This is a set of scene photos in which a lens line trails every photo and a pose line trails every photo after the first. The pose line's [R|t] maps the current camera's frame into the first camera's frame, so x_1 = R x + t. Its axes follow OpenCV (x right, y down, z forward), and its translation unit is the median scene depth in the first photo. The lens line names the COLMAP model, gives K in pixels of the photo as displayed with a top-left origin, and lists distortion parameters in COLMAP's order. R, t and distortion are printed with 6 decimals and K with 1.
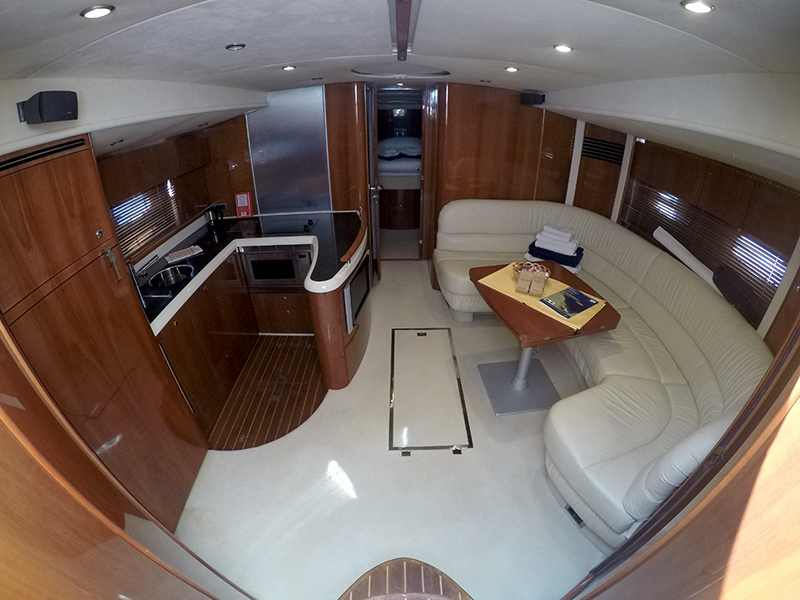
lens RADIAL K [[354.5, 0, 400.0], [0, 354.5, 300.0], [0, 0, 1]] dist [-0.103955, 0.000609]
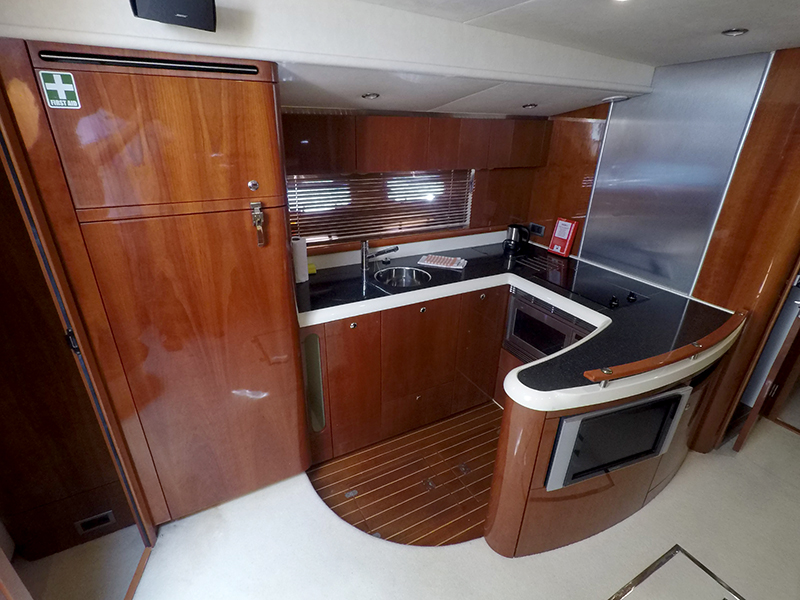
lens RADIAL K [[424.0, 0, 400.9], [0, 424.0, 306.9], [0, 0, 1]] dist [-0.034067, -0.000654]
pose [[0.489799, 0.416928, -0.765681, 0.129443], [-0.498949, 0.854248, 0.145981, -0.134659], [0.714945, 0.310535, 0.626436, 0.311783]]
